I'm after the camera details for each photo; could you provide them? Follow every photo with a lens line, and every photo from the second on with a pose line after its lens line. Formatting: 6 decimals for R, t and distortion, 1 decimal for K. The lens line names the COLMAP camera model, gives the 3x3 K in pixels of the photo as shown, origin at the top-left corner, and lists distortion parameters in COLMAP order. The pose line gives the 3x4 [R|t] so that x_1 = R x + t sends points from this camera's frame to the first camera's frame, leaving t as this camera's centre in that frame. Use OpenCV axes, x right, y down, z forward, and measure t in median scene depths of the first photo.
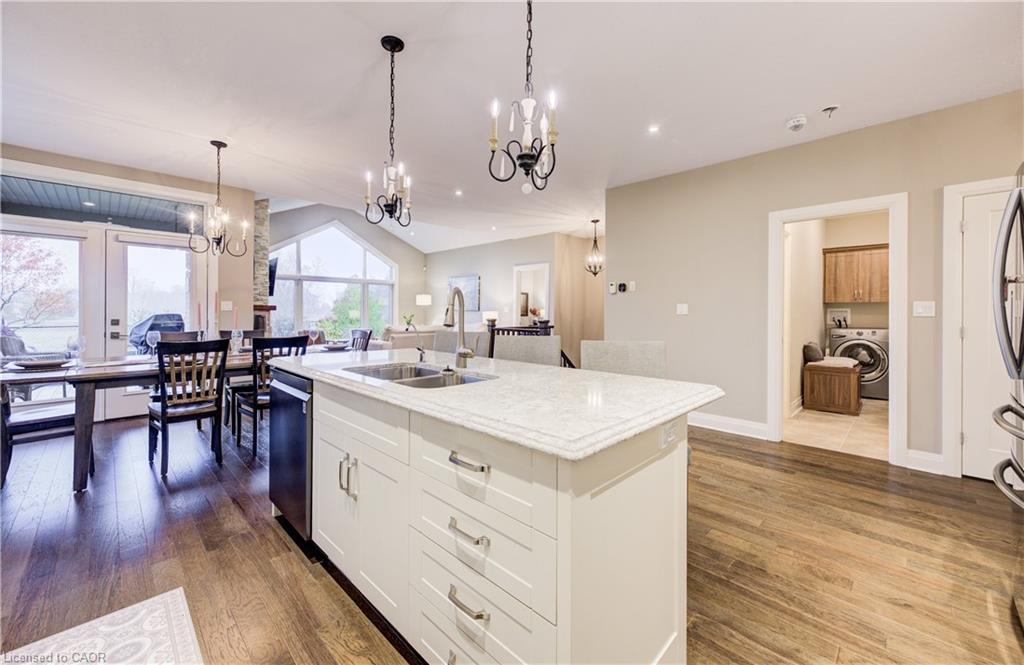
lens RADIAL K [[401.9, 0, 506.1], [0, 401.9, 312.2], [0, 0, 1]] dist [0.001060, 0.001087]
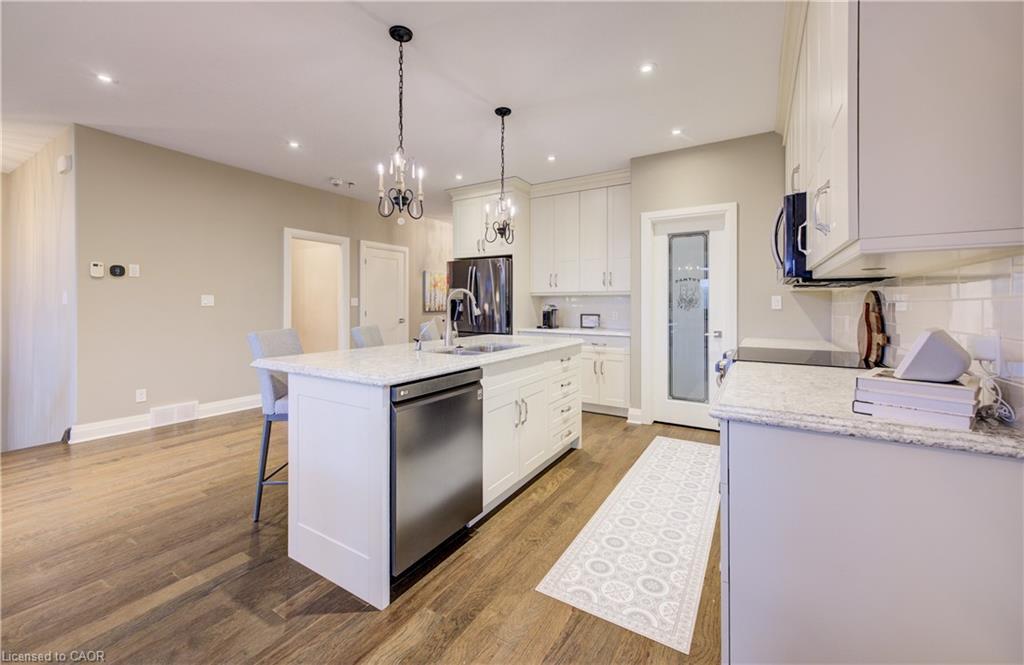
lens RADIAL K [[401.9, 0, 511.8], [0, 401.9, 309.4], [0, 0, 1]] dist [0.001060, 0.001087]
pose [[-0.233613, -0.017361, 0.972175, -0.678484], [-0.004323, 0.999849, 0.016817, -0.005901], [-0.972320, -0.000274, -0.233653, 0.503526]]
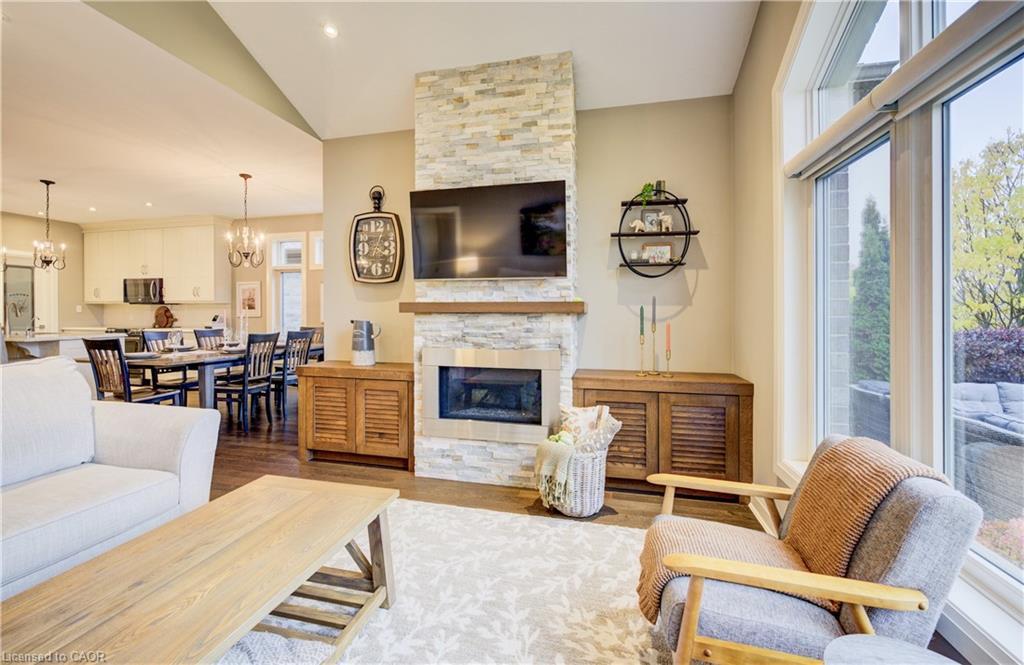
lens RADIAL K [[417.0, 0, 496.5], [0, 417.0, 313.4], [0, 0, 1]] dist [-0.008740, 0.000534]
pose [[-0.858713, -0.005943, -0.512423, -0.617433], [-0.007890, 0.999968, 0.001625, -0.007094], [0.512397, 0.005439, -0.858732, 2.120501]]
